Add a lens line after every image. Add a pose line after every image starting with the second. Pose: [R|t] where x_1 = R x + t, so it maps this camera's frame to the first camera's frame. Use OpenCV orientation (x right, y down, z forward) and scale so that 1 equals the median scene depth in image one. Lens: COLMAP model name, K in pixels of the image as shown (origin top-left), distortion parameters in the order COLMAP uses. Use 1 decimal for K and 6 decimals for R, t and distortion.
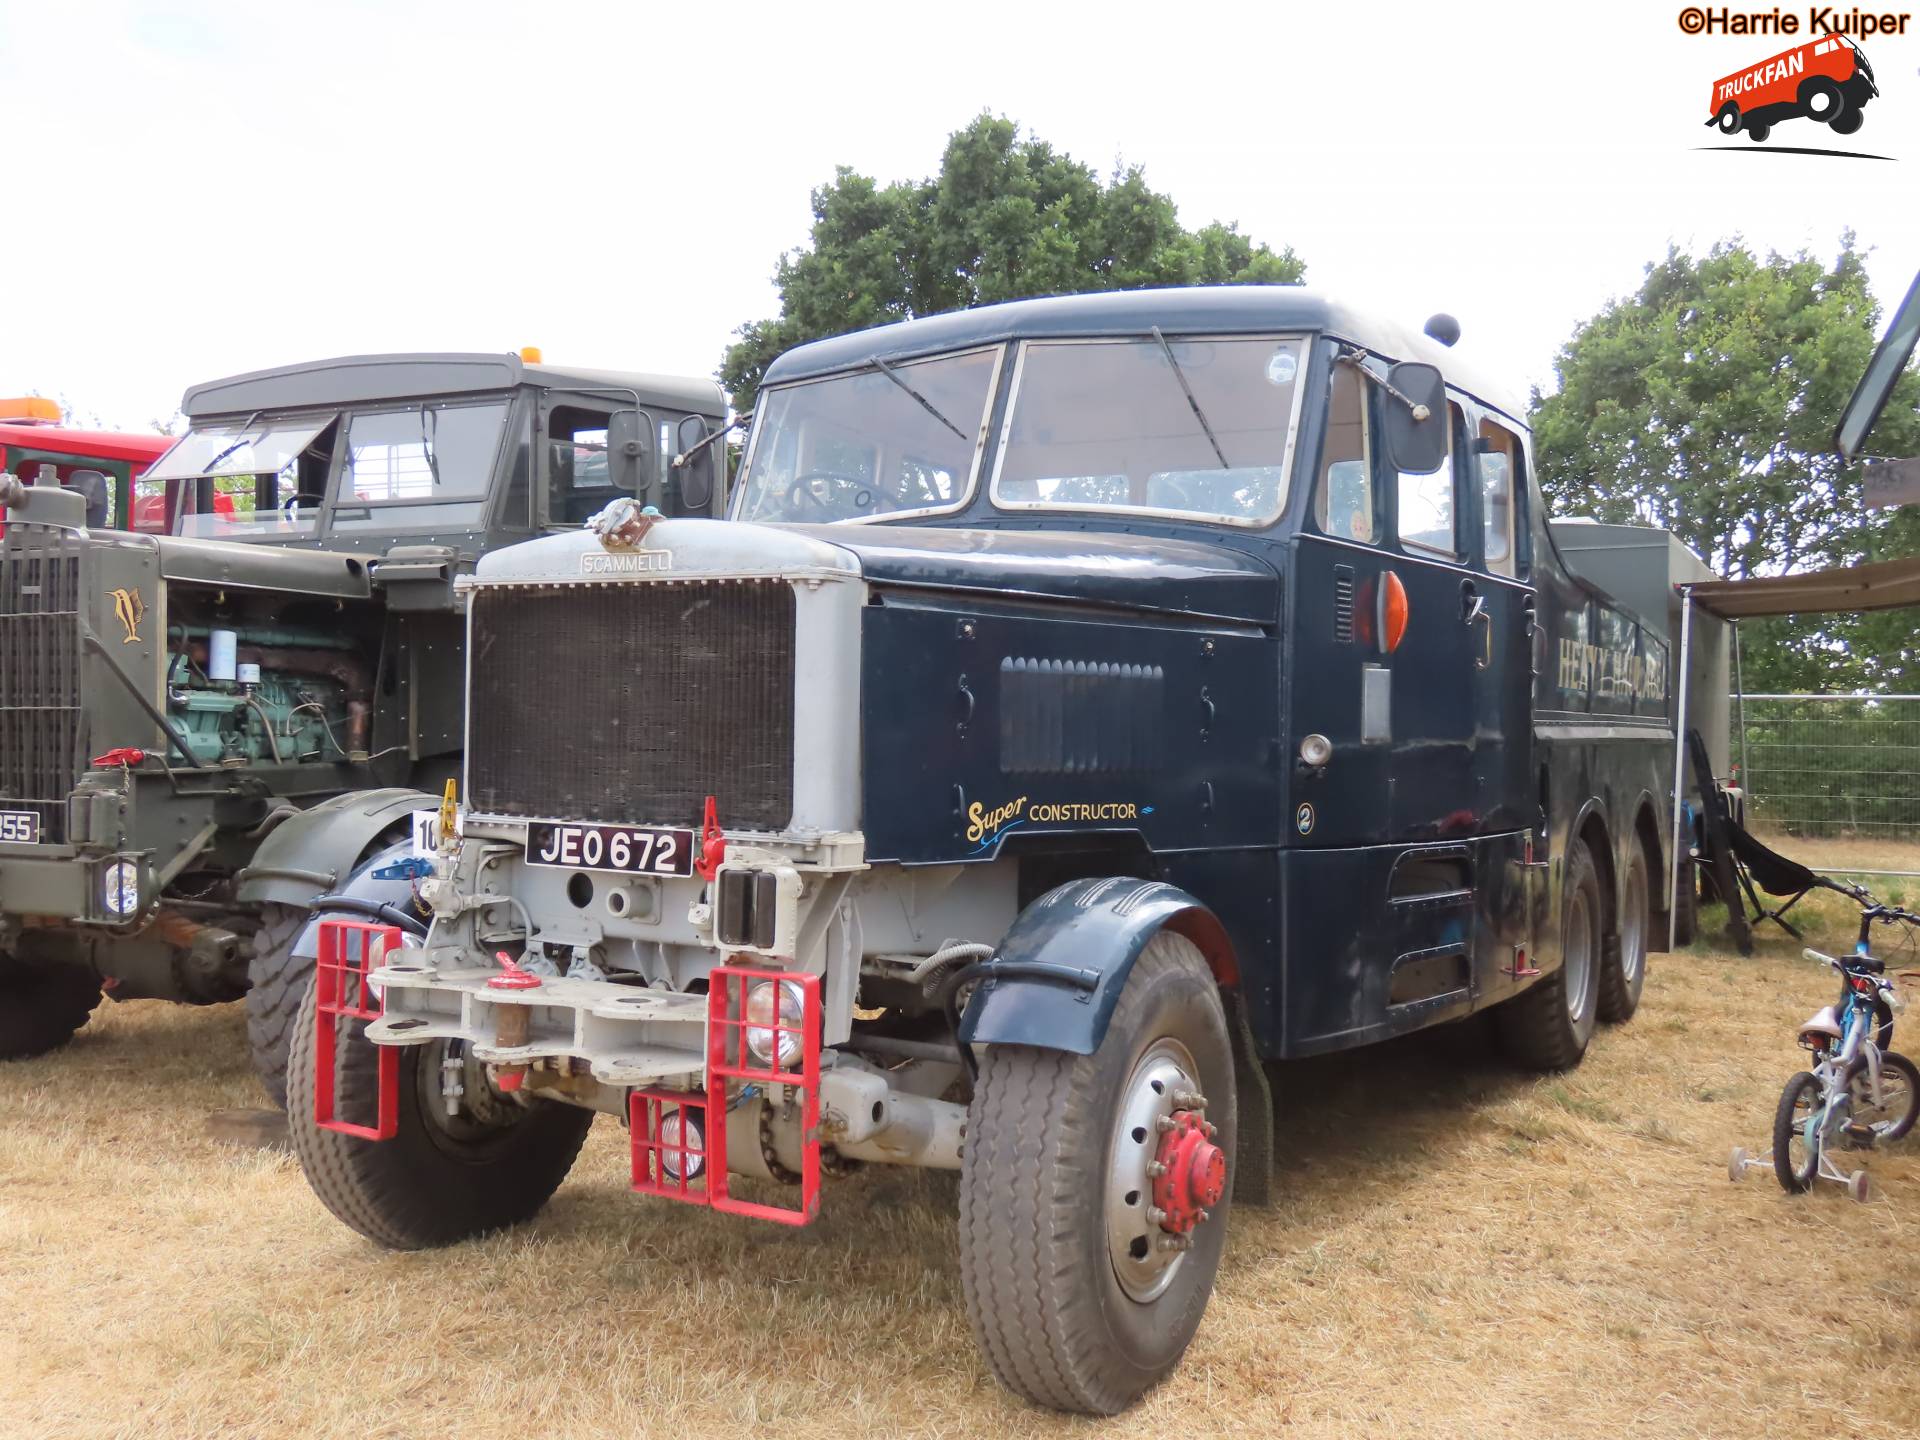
lens RADIAL K [[2283.2, 0, 964.8], [0, 2283.2, 720.9], [0, 0, 1]] dist [-0.131968, 0.749800]
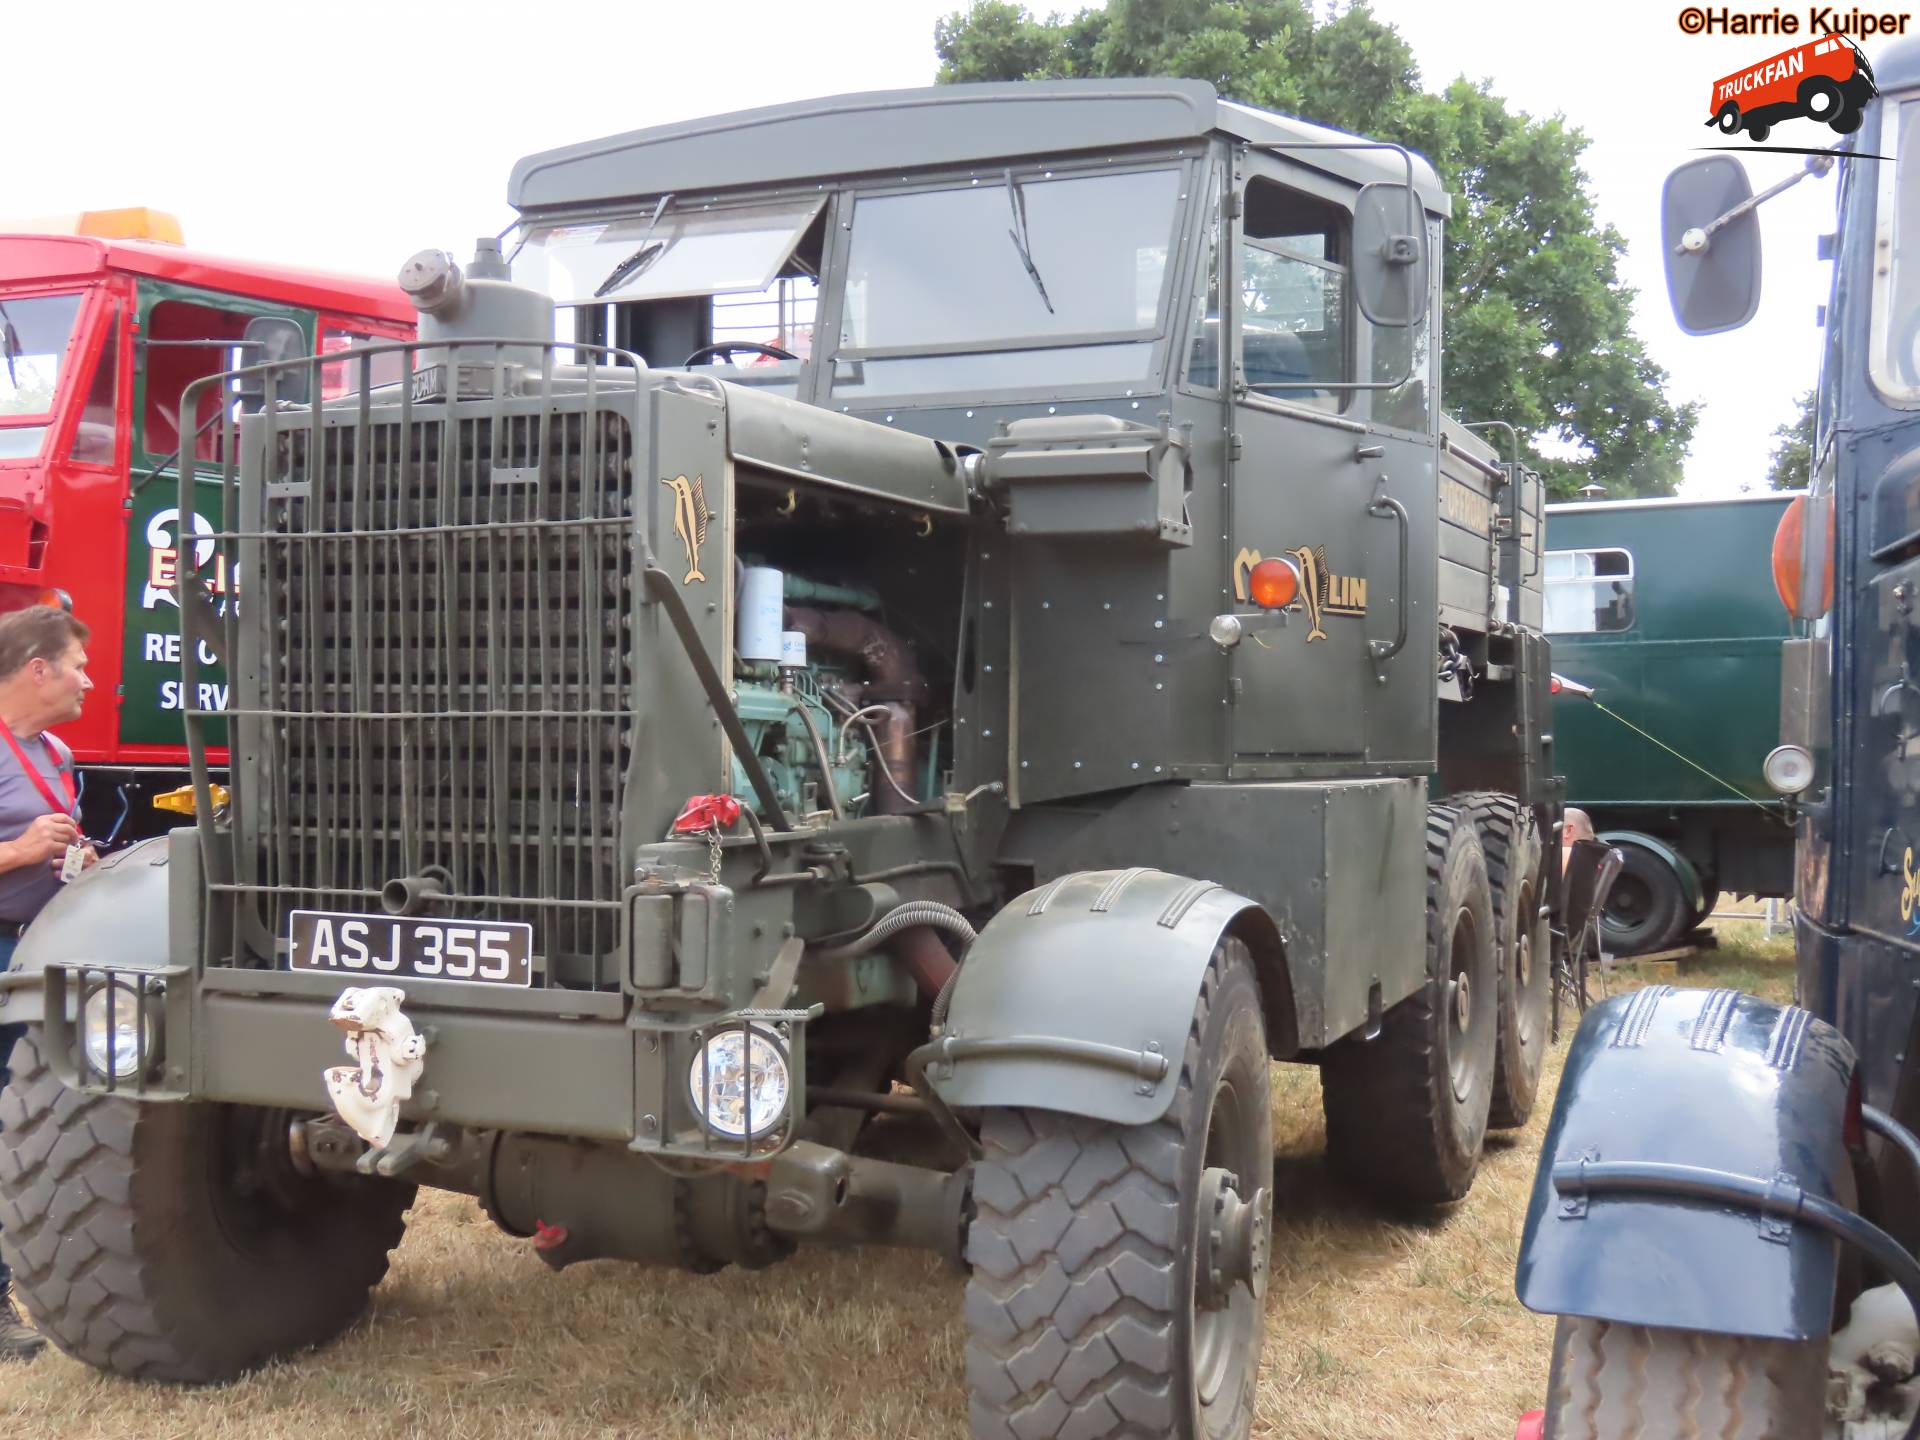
lens RADIAL K [[2642.0, 0, 957.9], [0, 2642.0, 693.9], [0, 0, 1]] dist [0.091328, -0.096227]
pose [[0.998217, -0.002712, 0.059626, -0.313698], [0.003623, 0.999878, -0.015166, -0.000833], [-0.059578, 0.015355, 0.998106, 0.376684]]
